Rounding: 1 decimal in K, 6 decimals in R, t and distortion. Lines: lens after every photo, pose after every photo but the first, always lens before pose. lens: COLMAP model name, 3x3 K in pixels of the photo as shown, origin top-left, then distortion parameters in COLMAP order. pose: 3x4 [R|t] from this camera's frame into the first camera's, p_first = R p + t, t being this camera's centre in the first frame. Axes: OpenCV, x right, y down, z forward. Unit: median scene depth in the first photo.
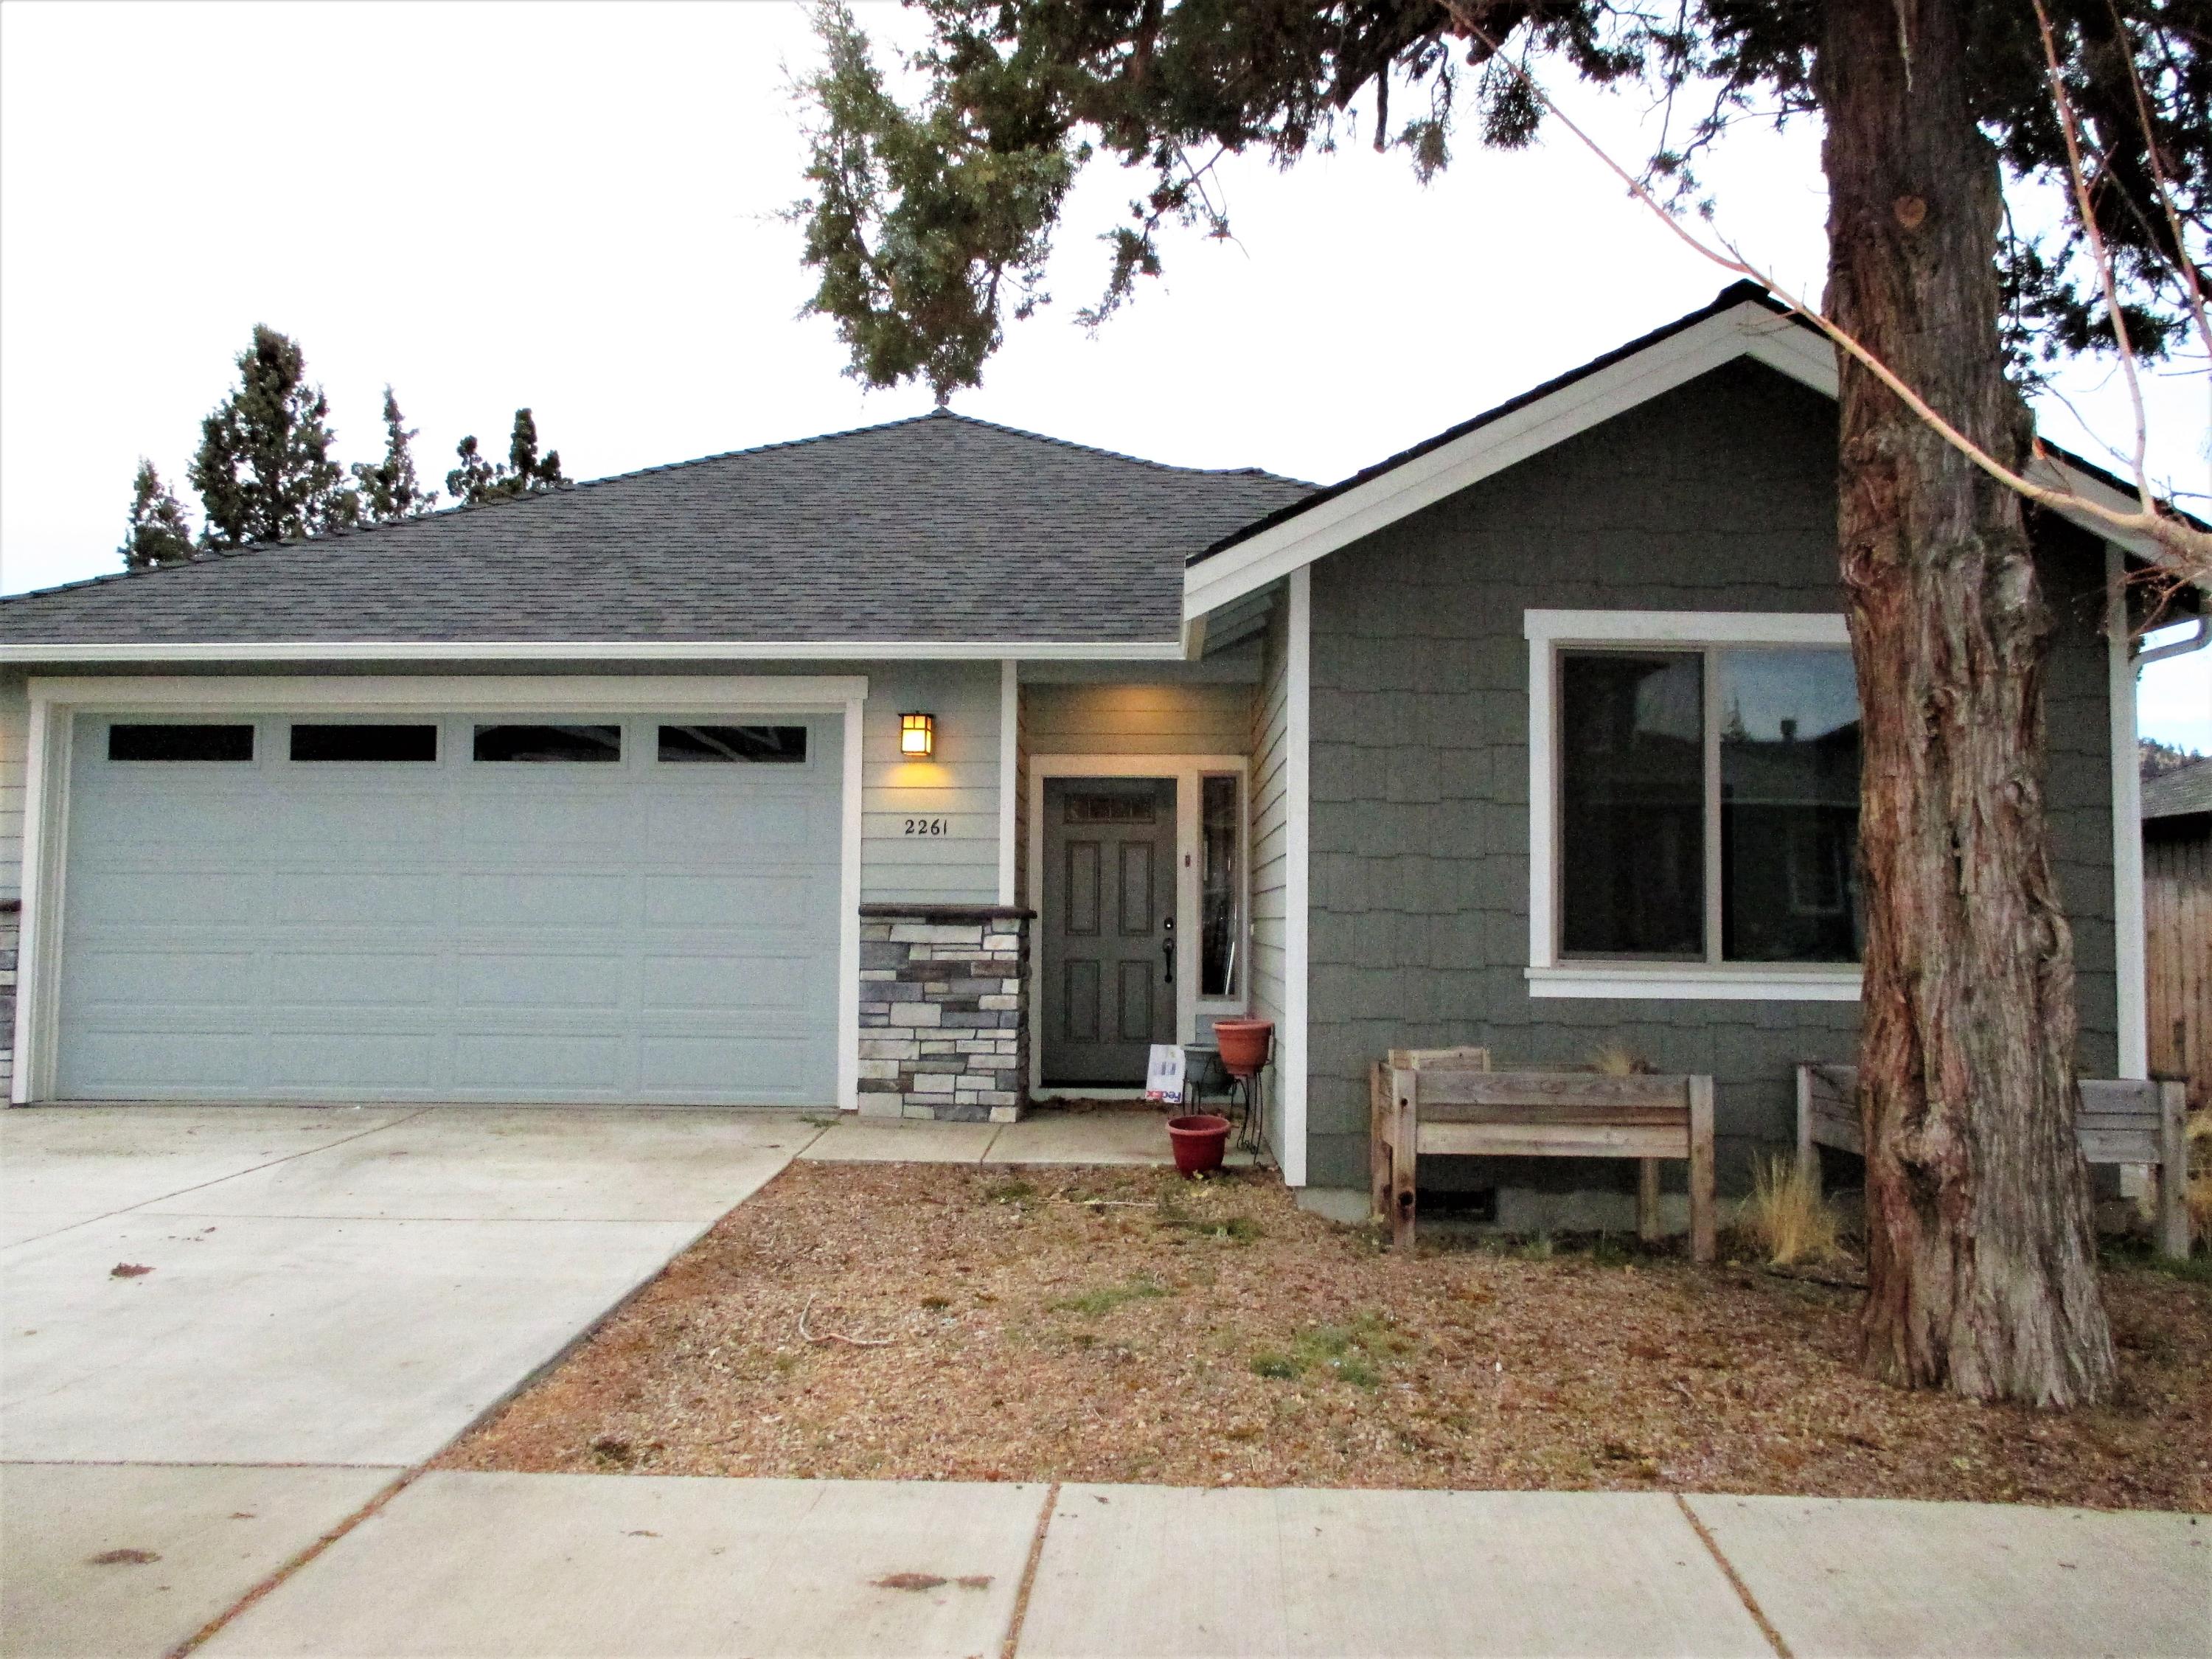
lens RADIAL K [[1818.2, 0, 1106.0], [0, 1818.2, 829.5], [0, 0, 1]] dist [0.006057, -0.070902]
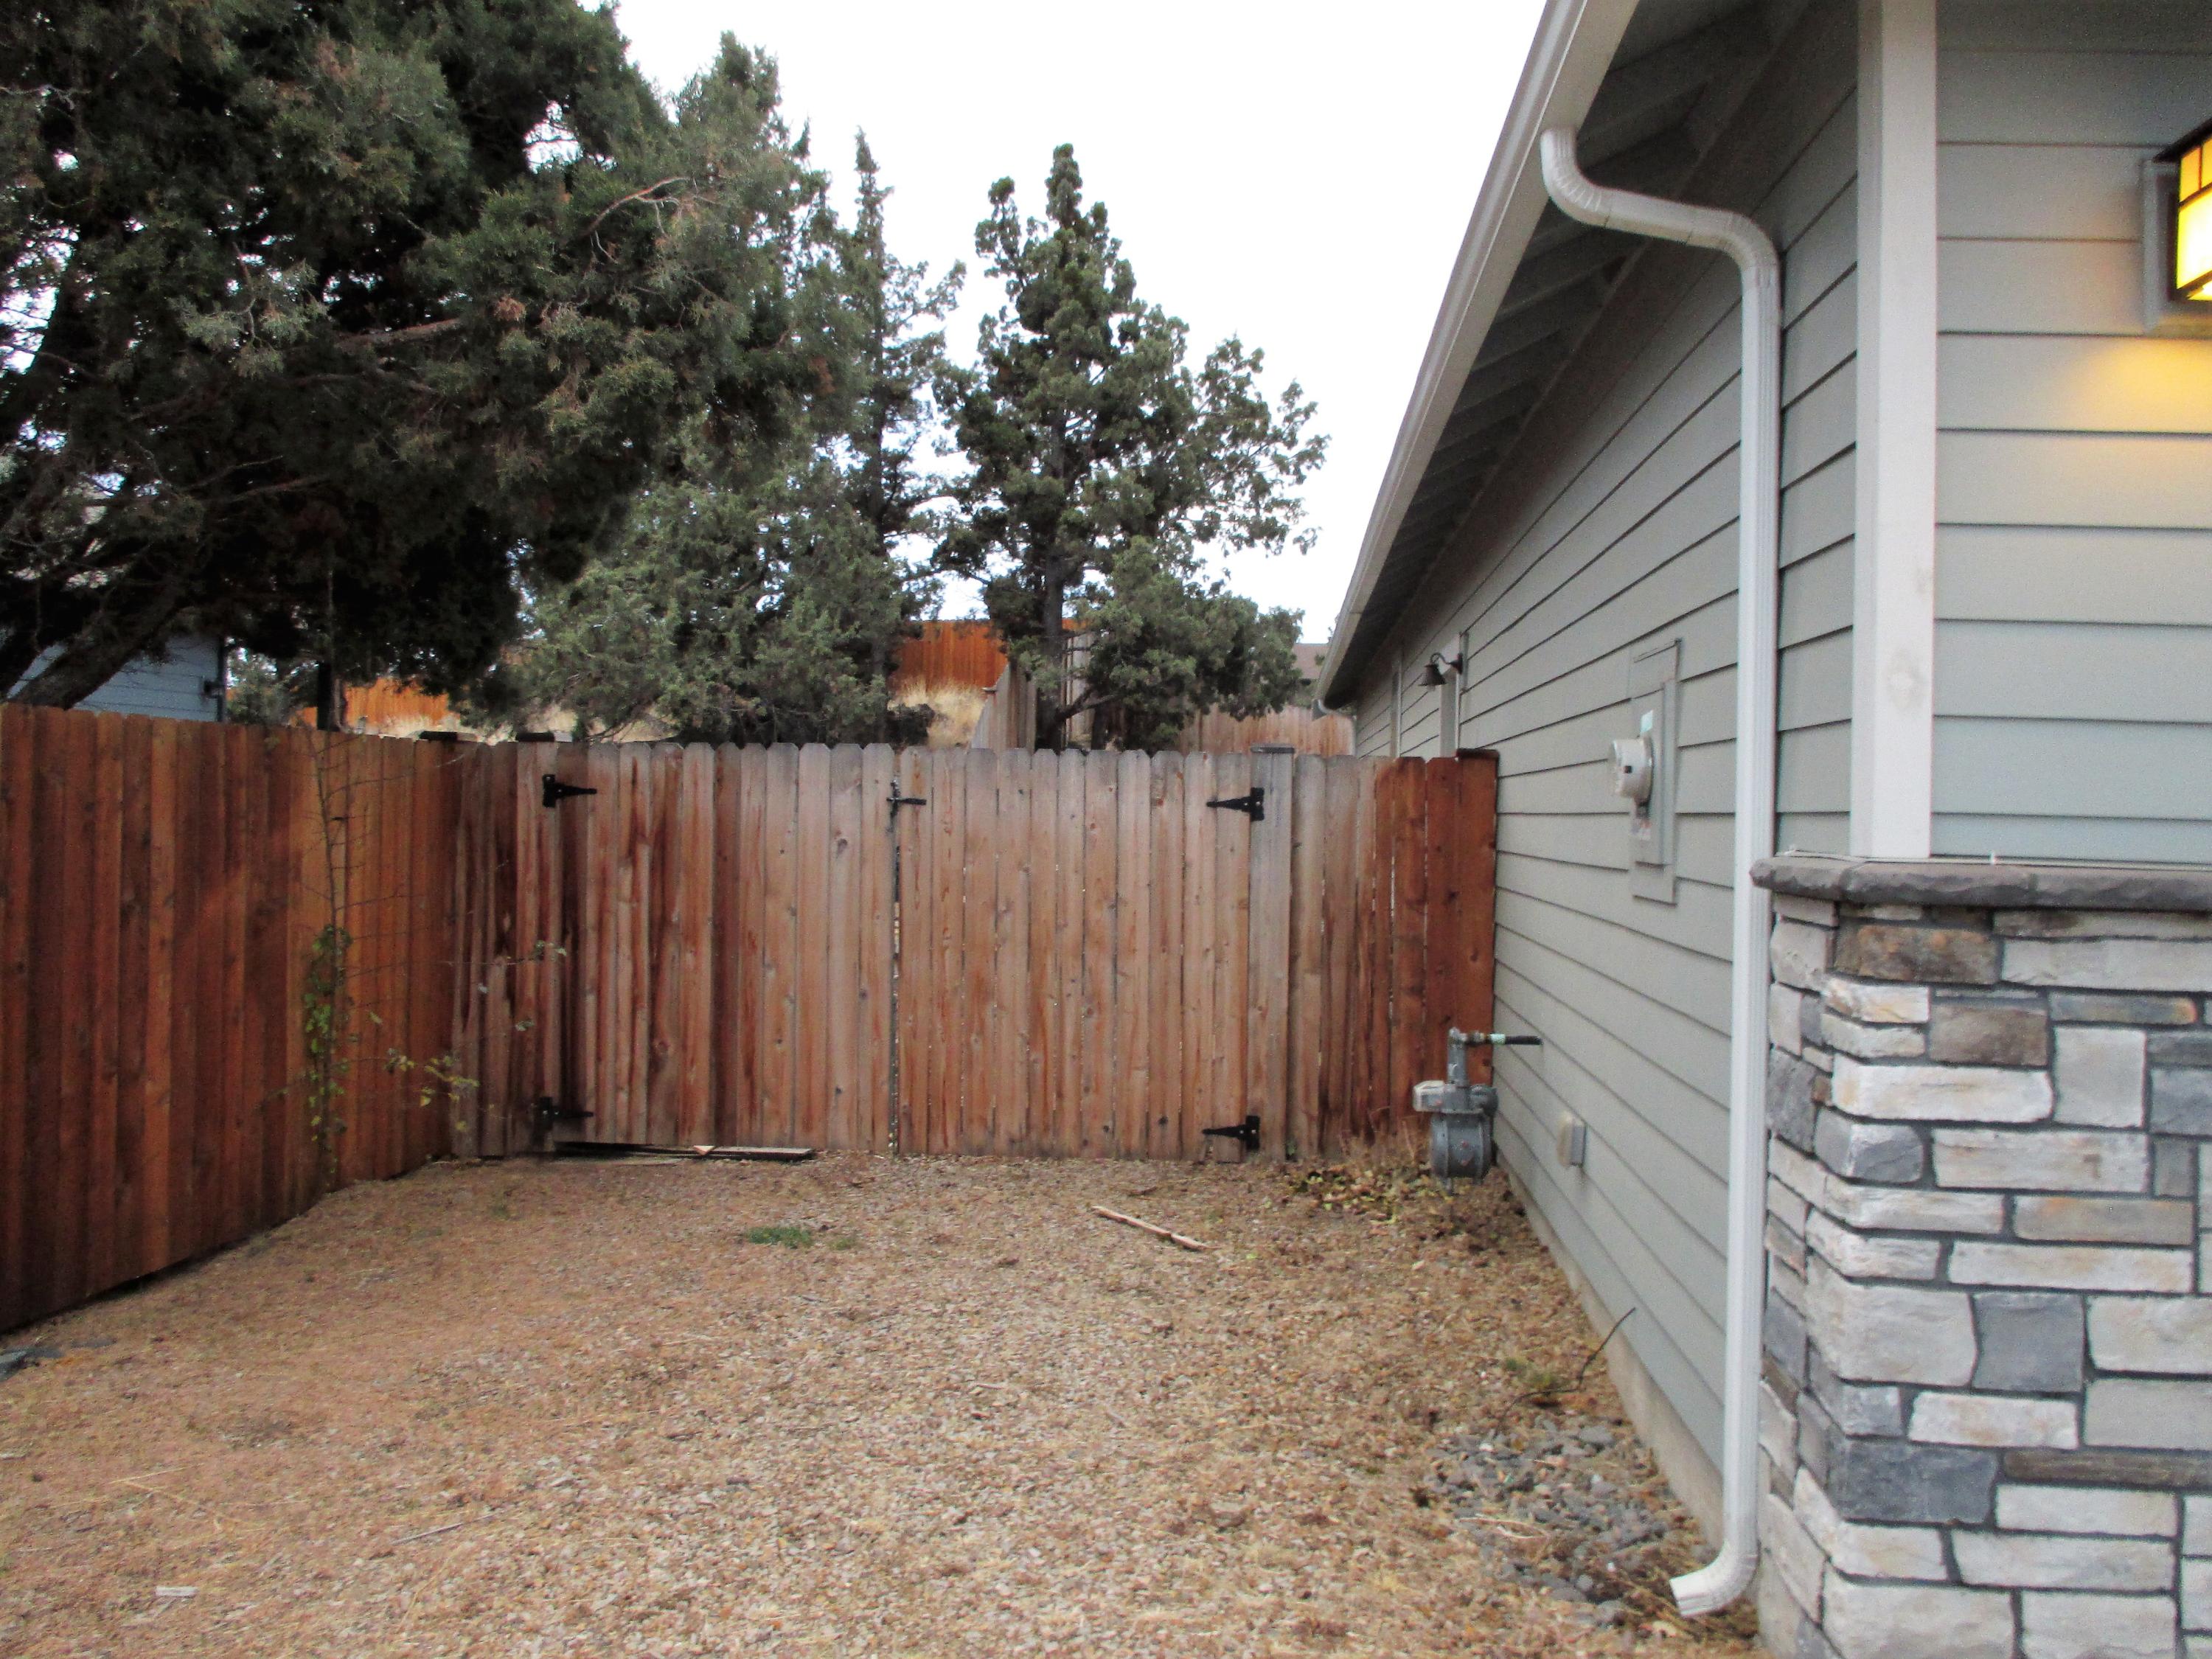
lens RADIAL K [[1818.2, 0, 1106.0], [0, 1818.2, 829.5], [0, 0, 1]] dist [0.006057, -0.070902]
pose [[0.996046, 0.026710, -0.084723, -0.818816], [-0.021245, 0.997675, 0.064757, 0.022131], [0.086256, -0.062701, 0.994298, 0.794265]]
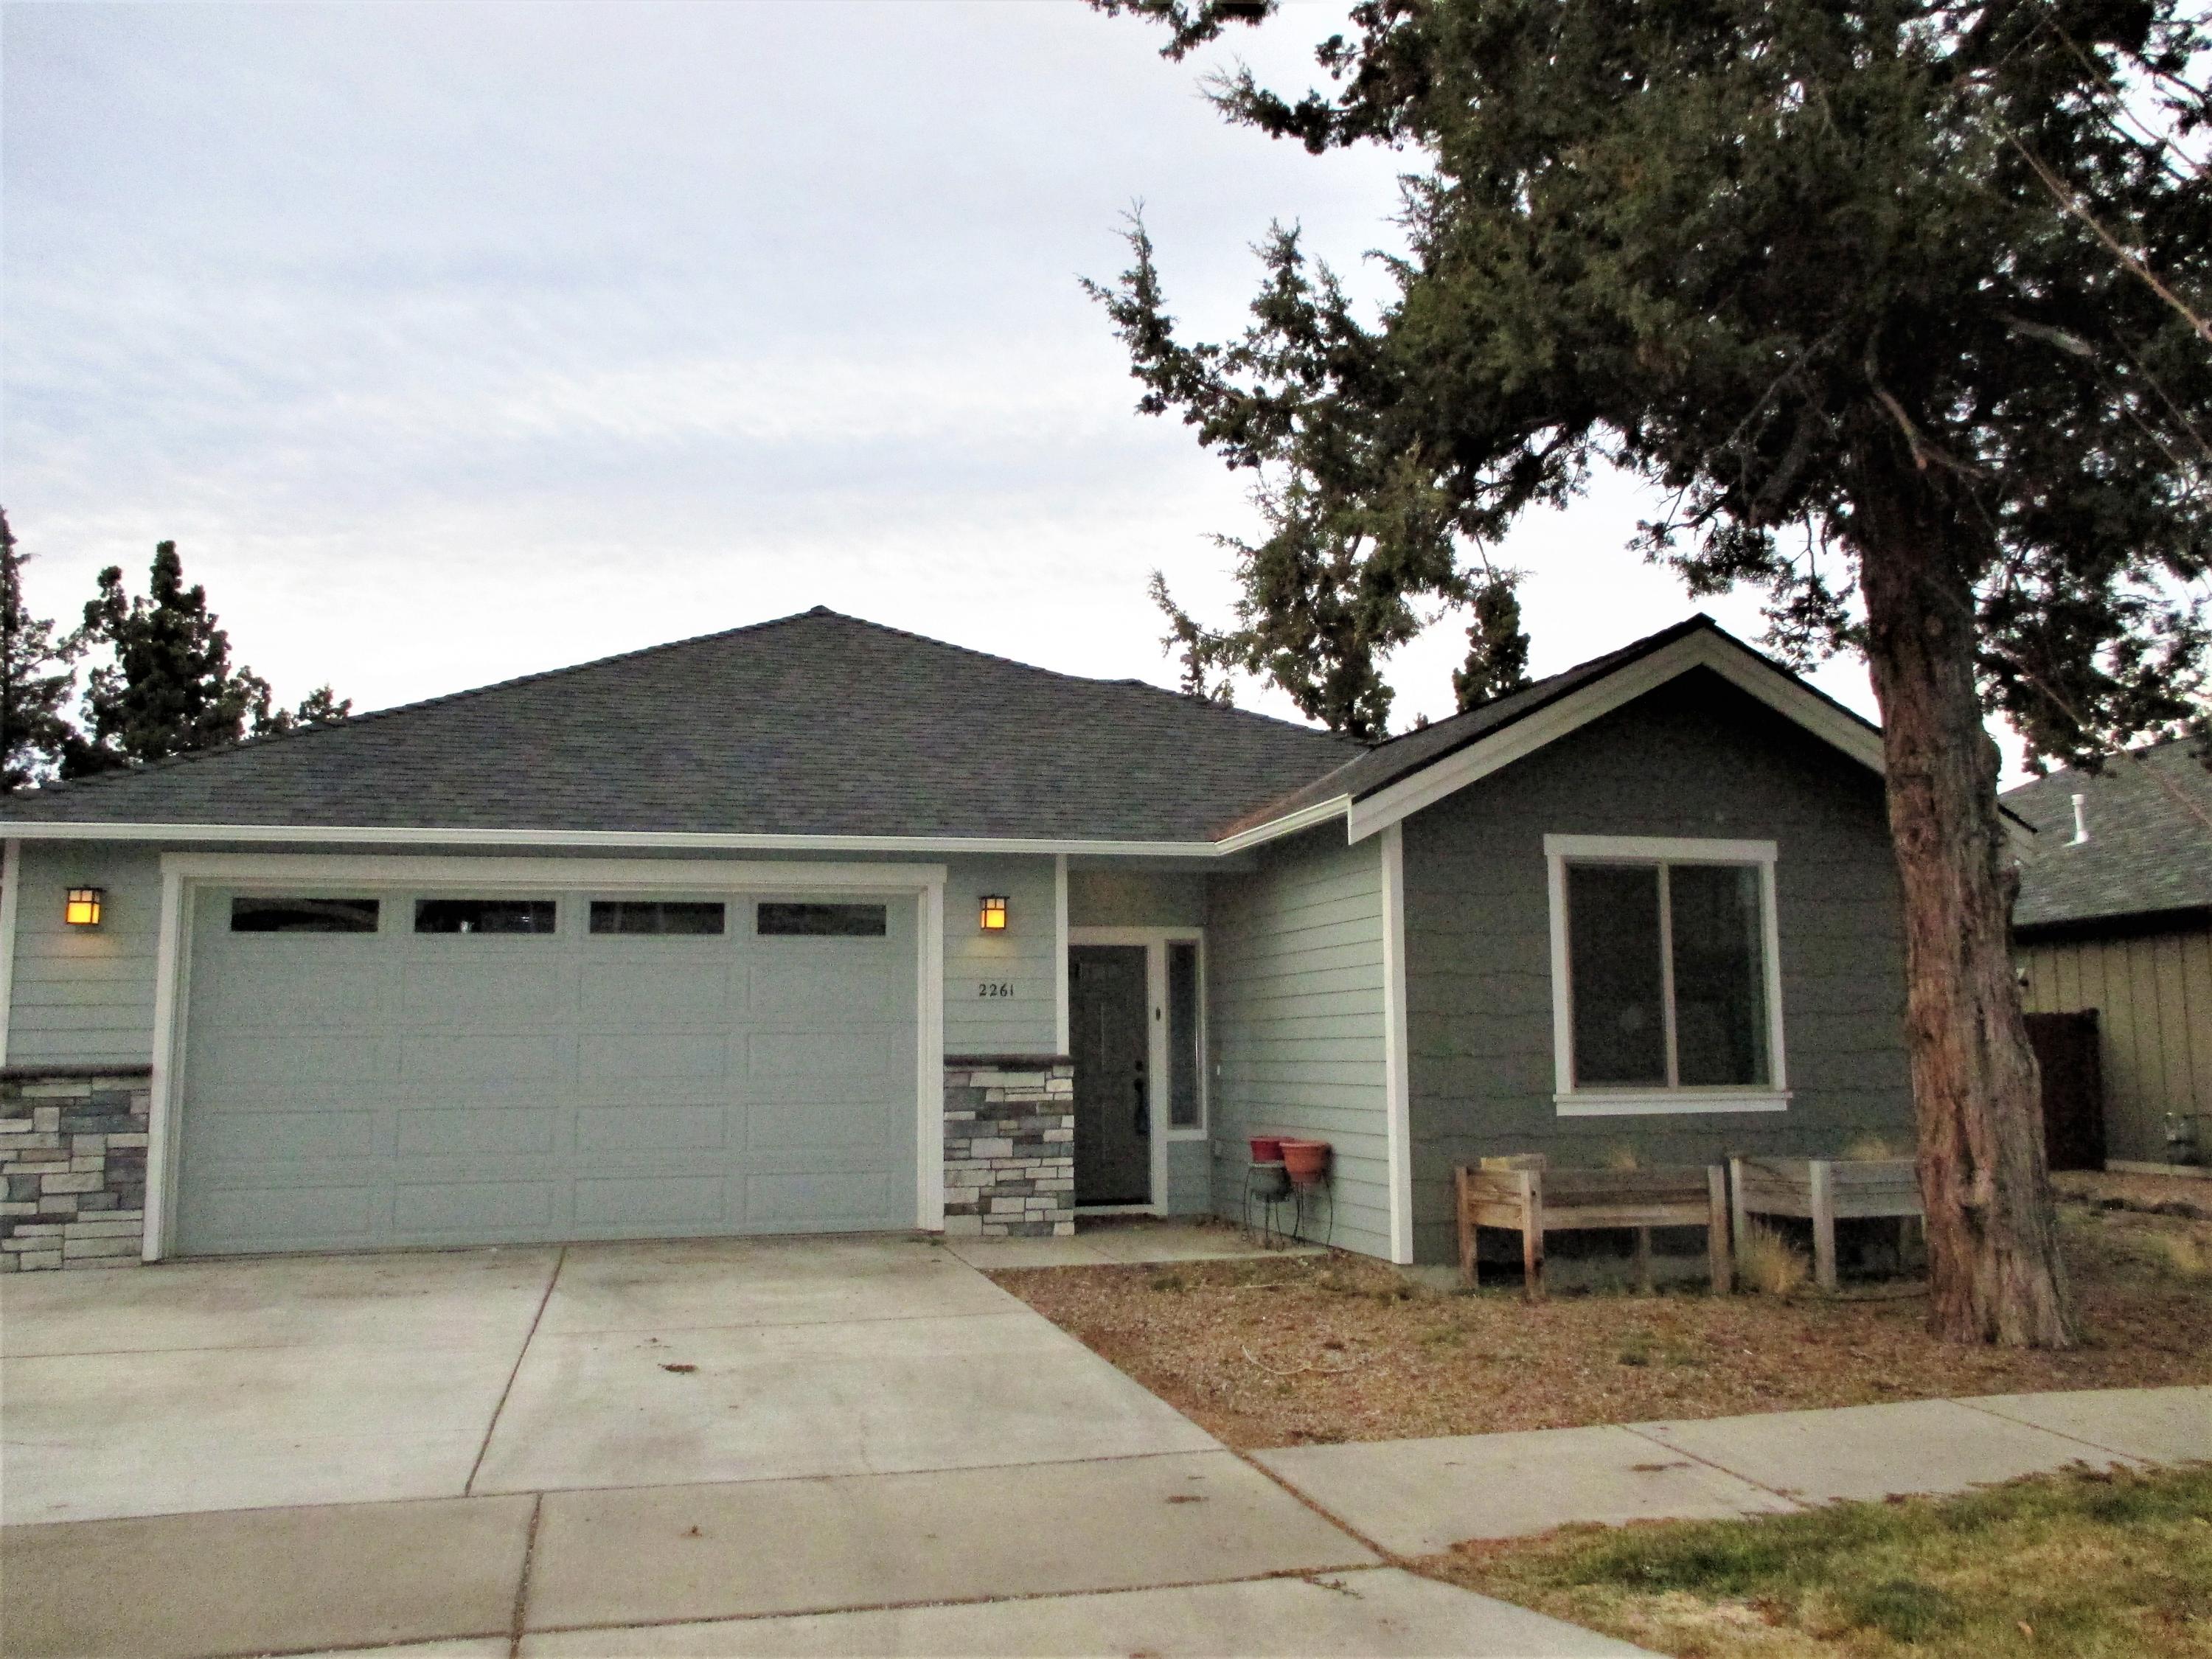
lens RADIAL K [[1812.3, 0, 1106.0], [0, 1812.3, 829.5], [0, 0, 1]] dist [-0.032511, -0.001855]
pose [[0.960193, 0.015533, 0.278905, -0.368105], [0.004732, 0.997405, -0.071842, -0.021034], [-0.279297, 0.070302, 0.957628, -0.175133]]
